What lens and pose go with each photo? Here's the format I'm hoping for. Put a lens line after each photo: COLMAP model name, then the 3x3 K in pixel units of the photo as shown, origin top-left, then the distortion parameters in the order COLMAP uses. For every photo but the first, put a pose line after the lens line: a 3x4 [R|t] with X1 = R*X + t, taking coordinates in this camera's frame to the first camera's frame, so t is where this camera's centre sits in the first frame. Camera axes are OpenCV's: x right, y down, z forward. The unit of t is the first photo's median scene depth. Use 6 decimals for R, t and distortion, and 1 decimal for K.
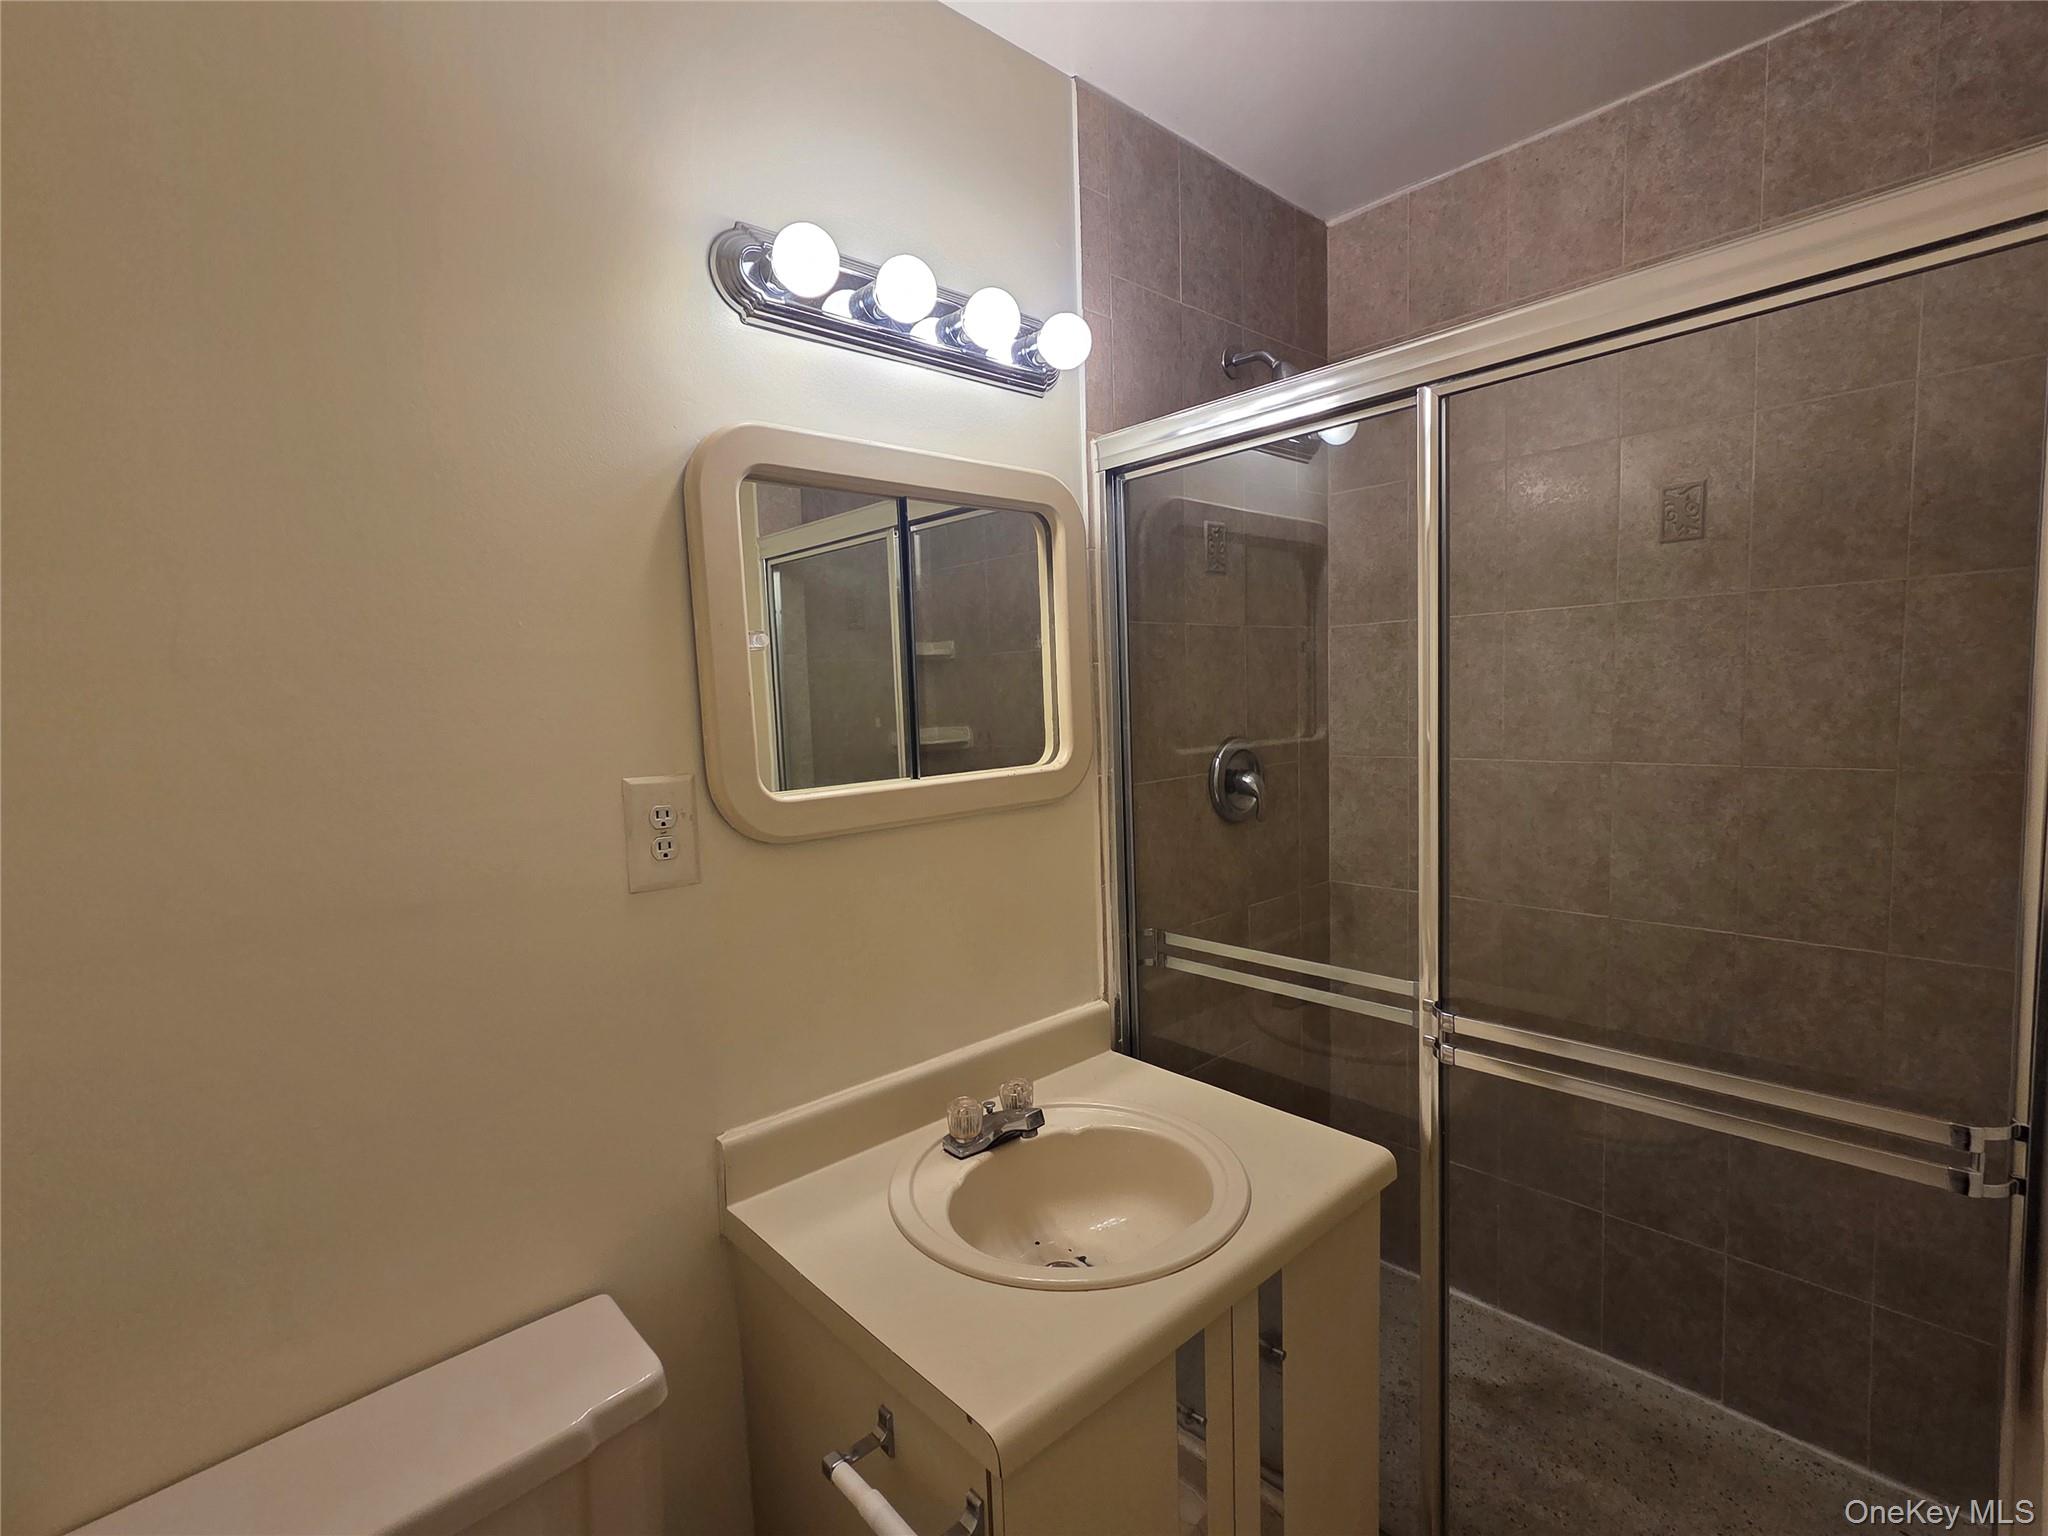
lens RADIAL K [[949.0, 0, 1027.2], [0, 949.0, 785.6], [0, 0, 1]] dist [-0.001340, 0.004230]
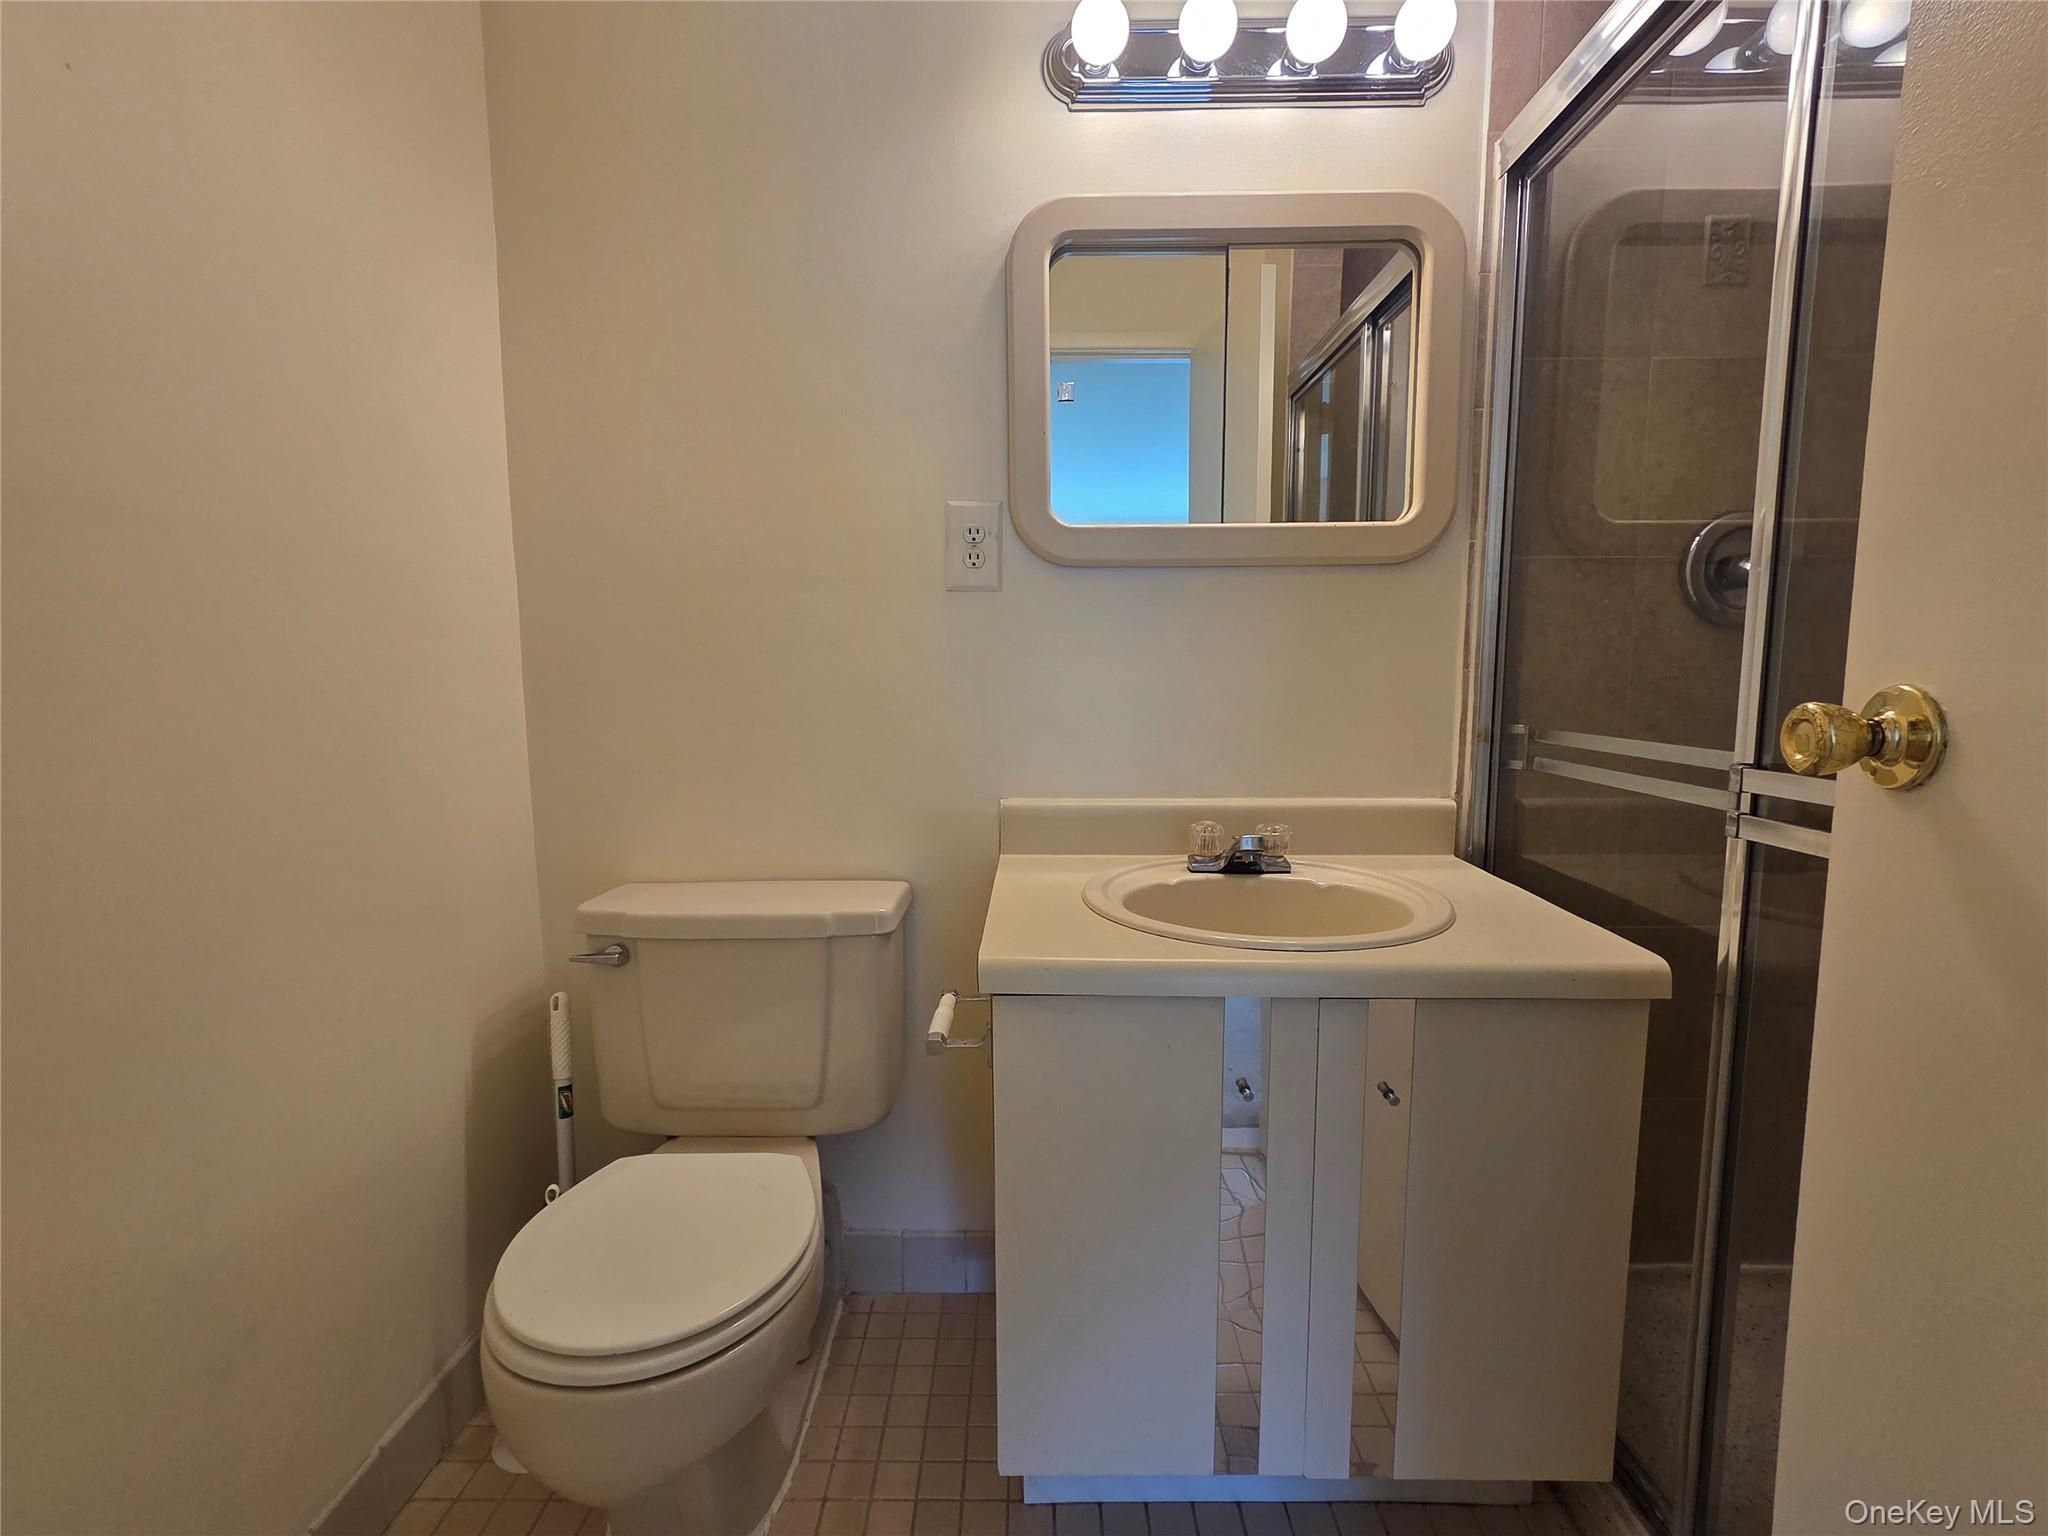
lens RADIAL K [[949.0, 0, 1026.4], [0, 949.0, 780.2], [0, 0, 1]] dist [-0.001340, 0.004230]
pose [[0.725789, 0.121012, -0.677190, 0.433021], [-0.090361, 0.992647, 0.080538, 0.190787], [0.681957, 0.002738, 0.731387, 0.081723]]
